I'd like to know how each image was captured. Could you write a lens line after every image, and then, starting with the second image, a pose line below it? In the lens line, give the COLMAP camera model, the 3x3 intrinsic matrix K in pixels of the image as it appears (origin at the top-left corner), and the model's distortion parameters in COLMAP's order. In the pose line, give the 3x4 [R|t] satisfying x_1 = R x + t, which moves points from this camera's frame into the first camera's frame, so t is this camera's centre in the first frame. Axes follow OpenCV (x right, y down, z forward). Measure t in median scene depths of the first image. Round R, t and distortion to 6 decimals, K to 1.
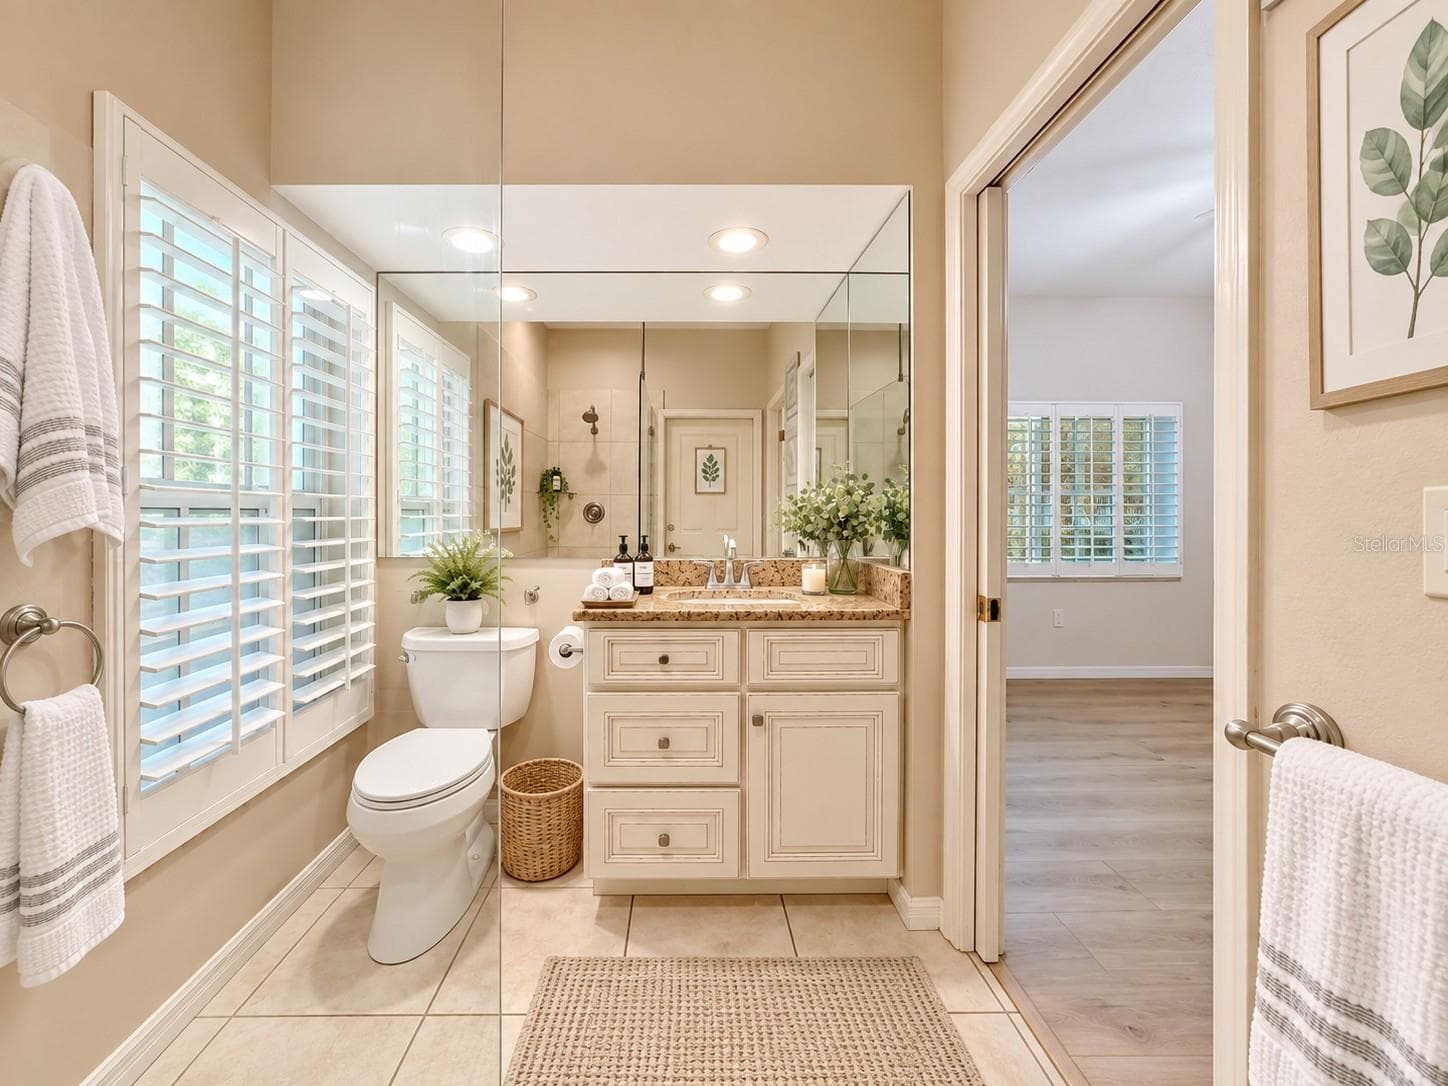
lens RADIAL K [[589.5, 0, 723.8], [0, 589.5, 517.0], [0, 0, 1]] dist [-0.001444, -0.000133]
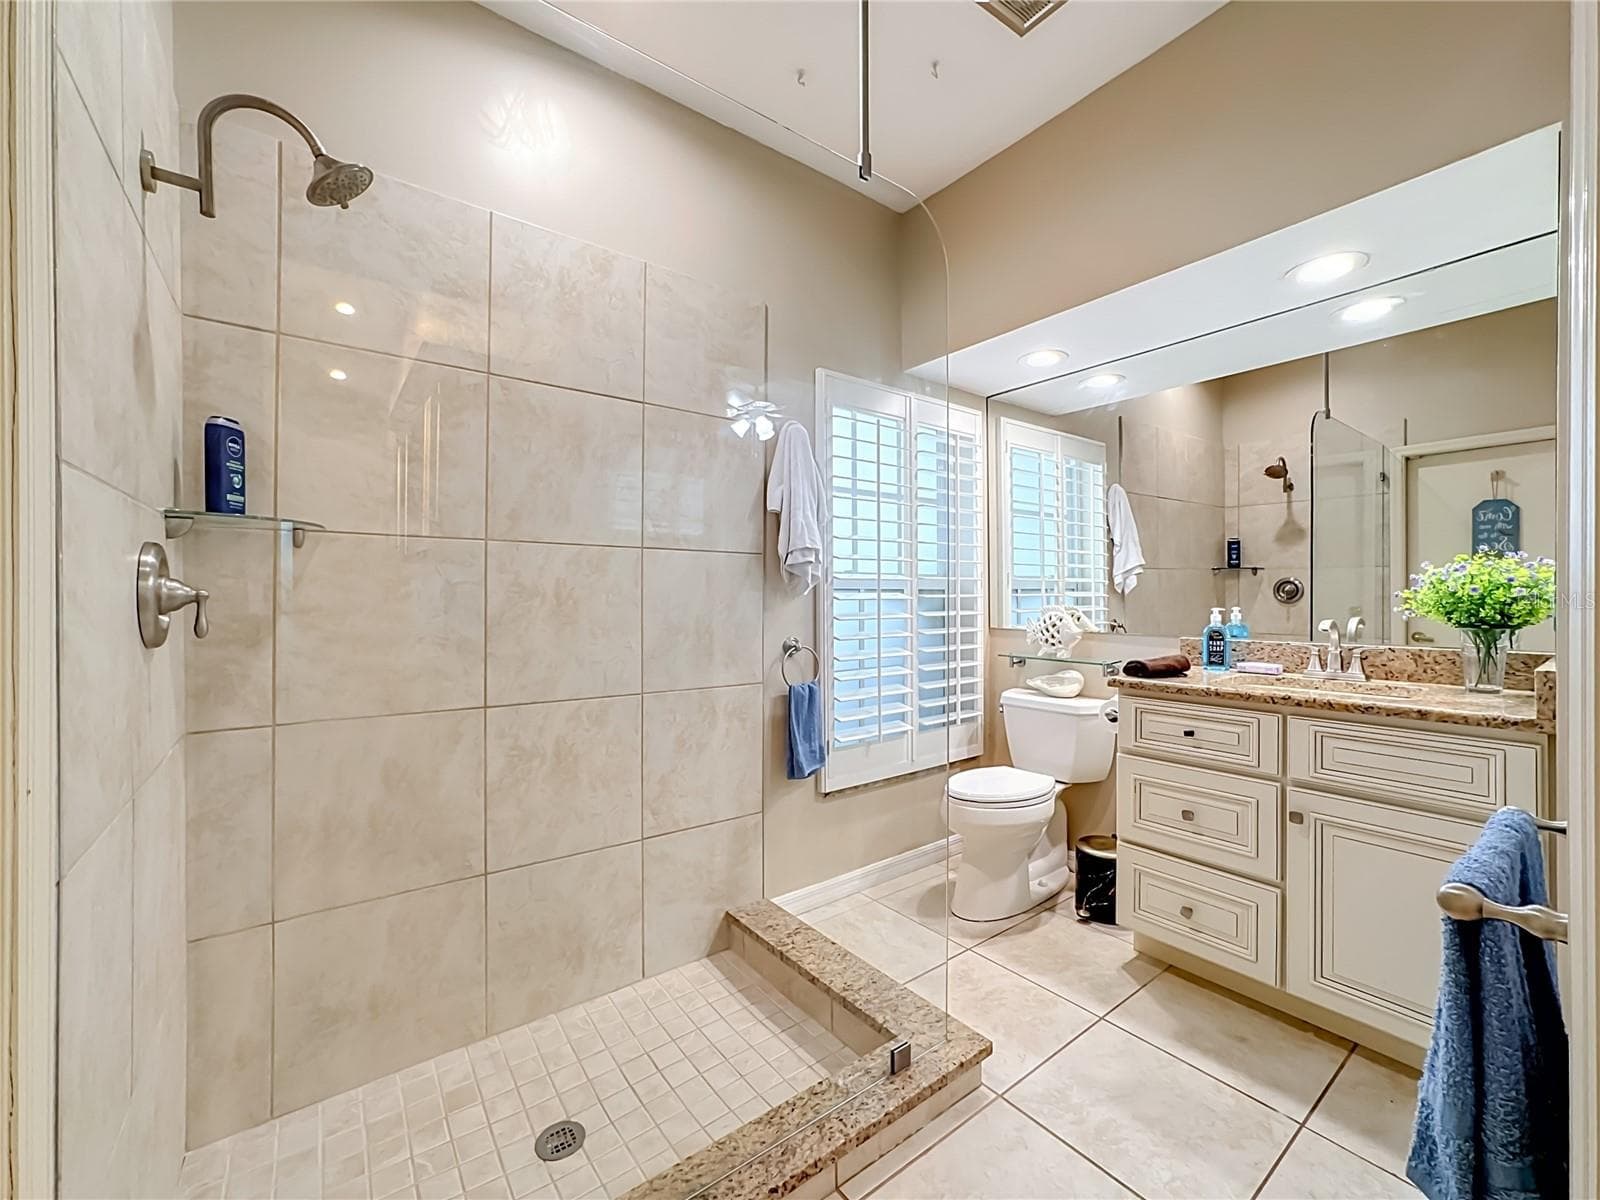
lens RADIAL K [[656.7, 0, 801.1], [0, 656.7, 594.1], [0, 0, 1]] dist [-0.001503, -0.000066]
pose [[0.597252, -0.008122, -0.802013, 0.371081], [0.002501, 0.999963, -0.008265, 0.011229], [0.802050, 0.002930, 0.597250, -0.181938]]
